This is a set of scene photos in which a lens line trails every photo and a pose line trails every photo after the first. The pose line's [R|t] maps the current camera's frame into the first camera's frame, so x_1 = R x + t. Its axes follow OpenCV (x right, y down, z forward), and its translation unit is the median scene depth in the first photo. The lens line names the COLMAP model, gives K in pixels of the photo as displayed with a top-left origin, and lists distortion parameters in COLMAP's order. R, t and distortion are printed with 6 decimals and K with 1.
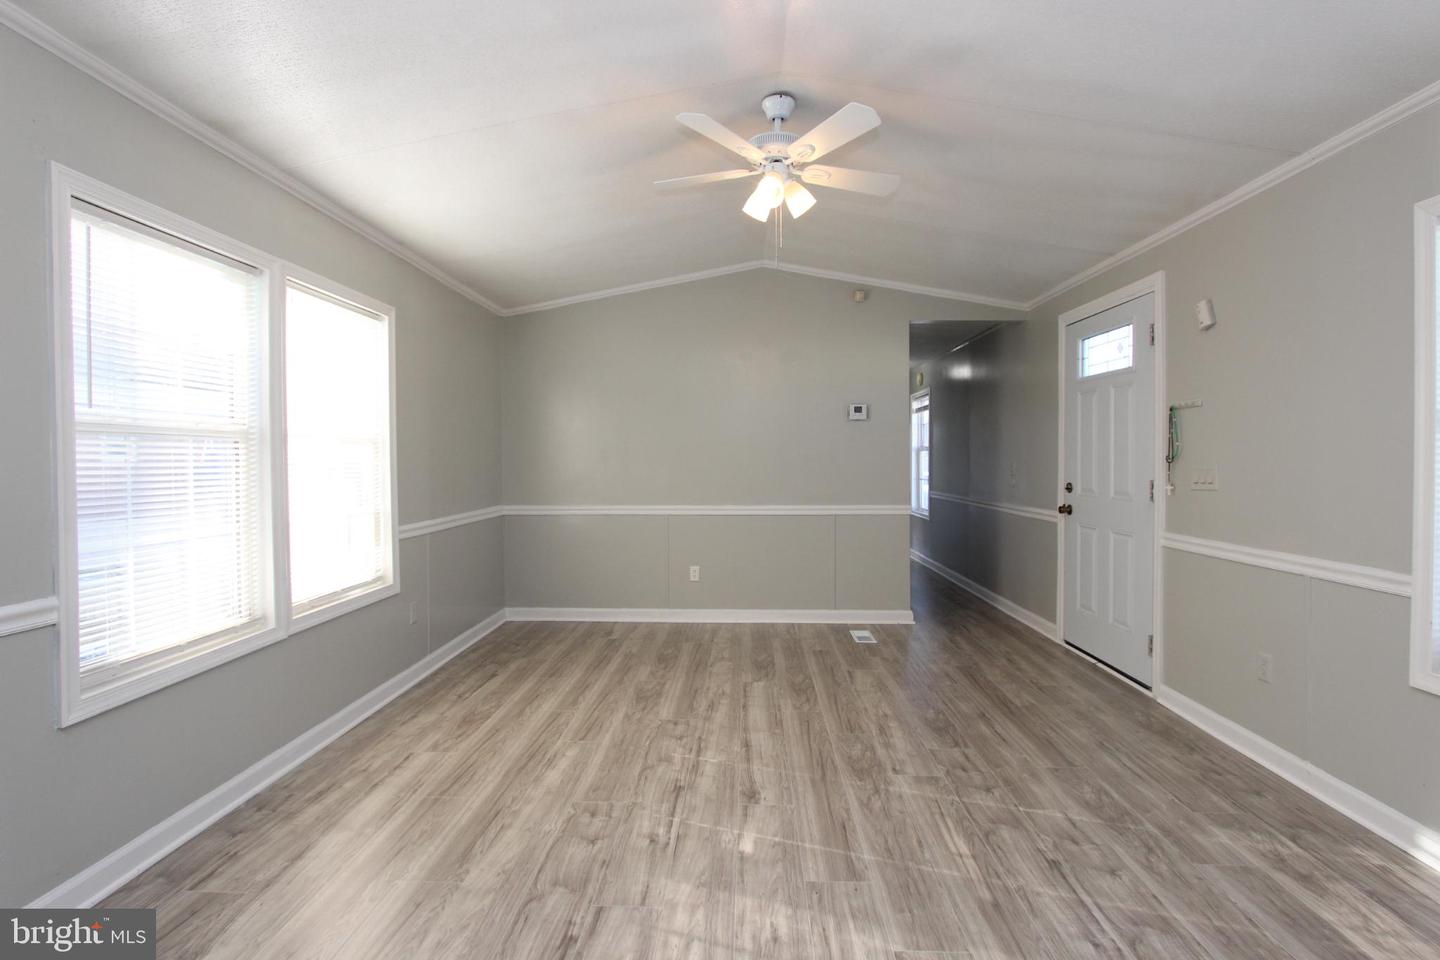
lens RADIAL K [[669.6, 0, 718.4], [0, 669.6, 465.6], [0, 0, 1]] dist [-0.019666, 0.003626]
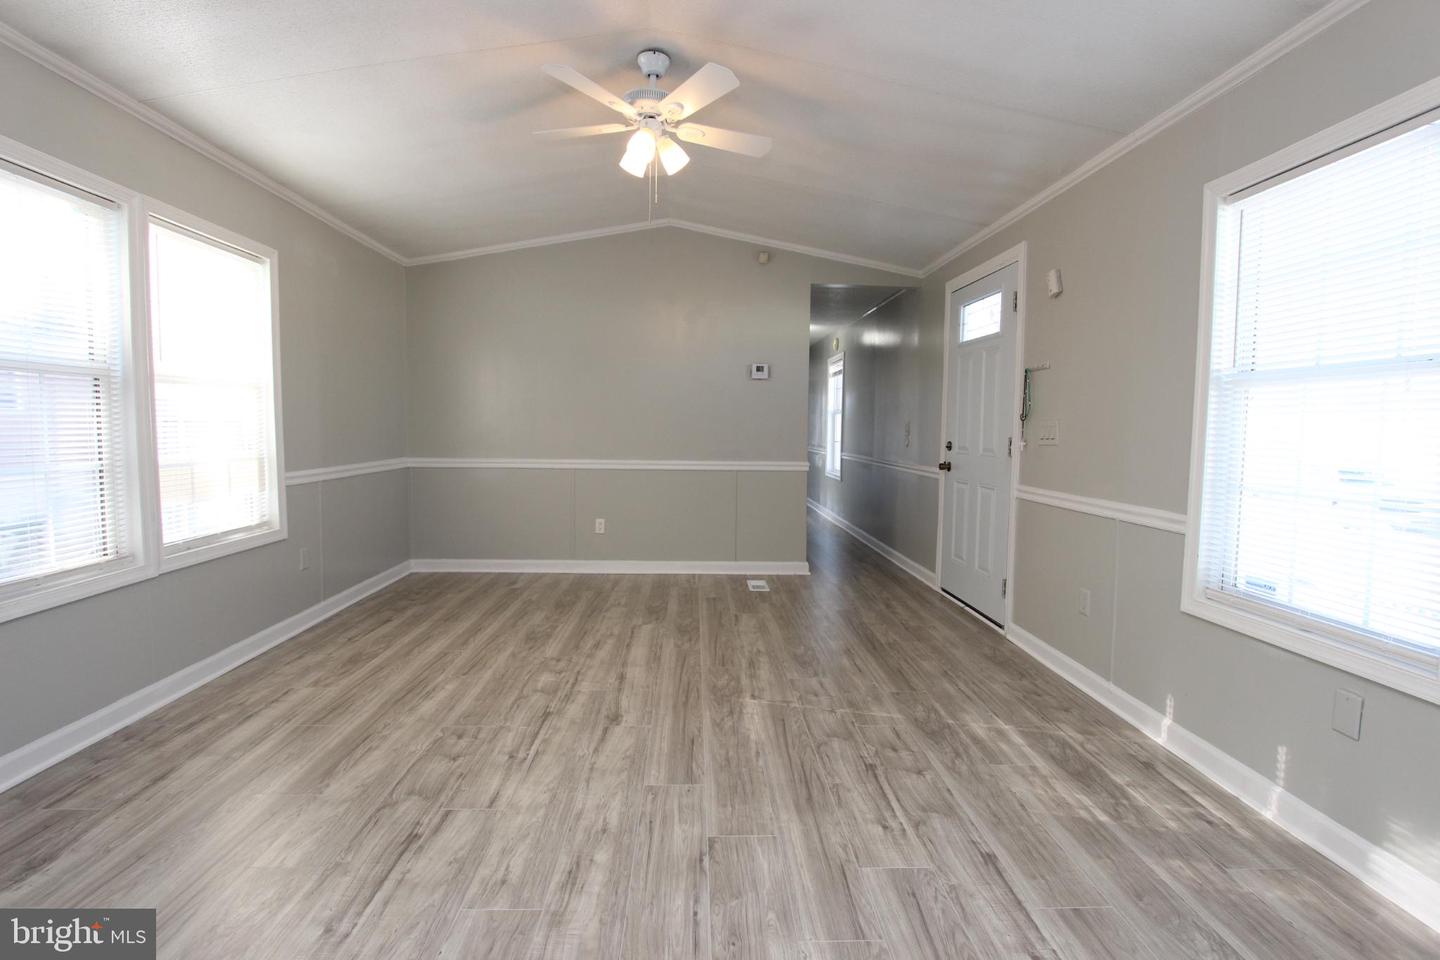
lens RADIAL K [[669.6, 0, 718.2], [0, 669.6, 465.9], [0, 0, 1]] dist [-0.019666, 0.003626]
pose [[0.996483, 0.011291, 0.083035, 0.114910], [-0.015493, 0.998622, 0.050135, 0.028509], [-0.082354, -0.051245, 0.995285, -0.062352]]
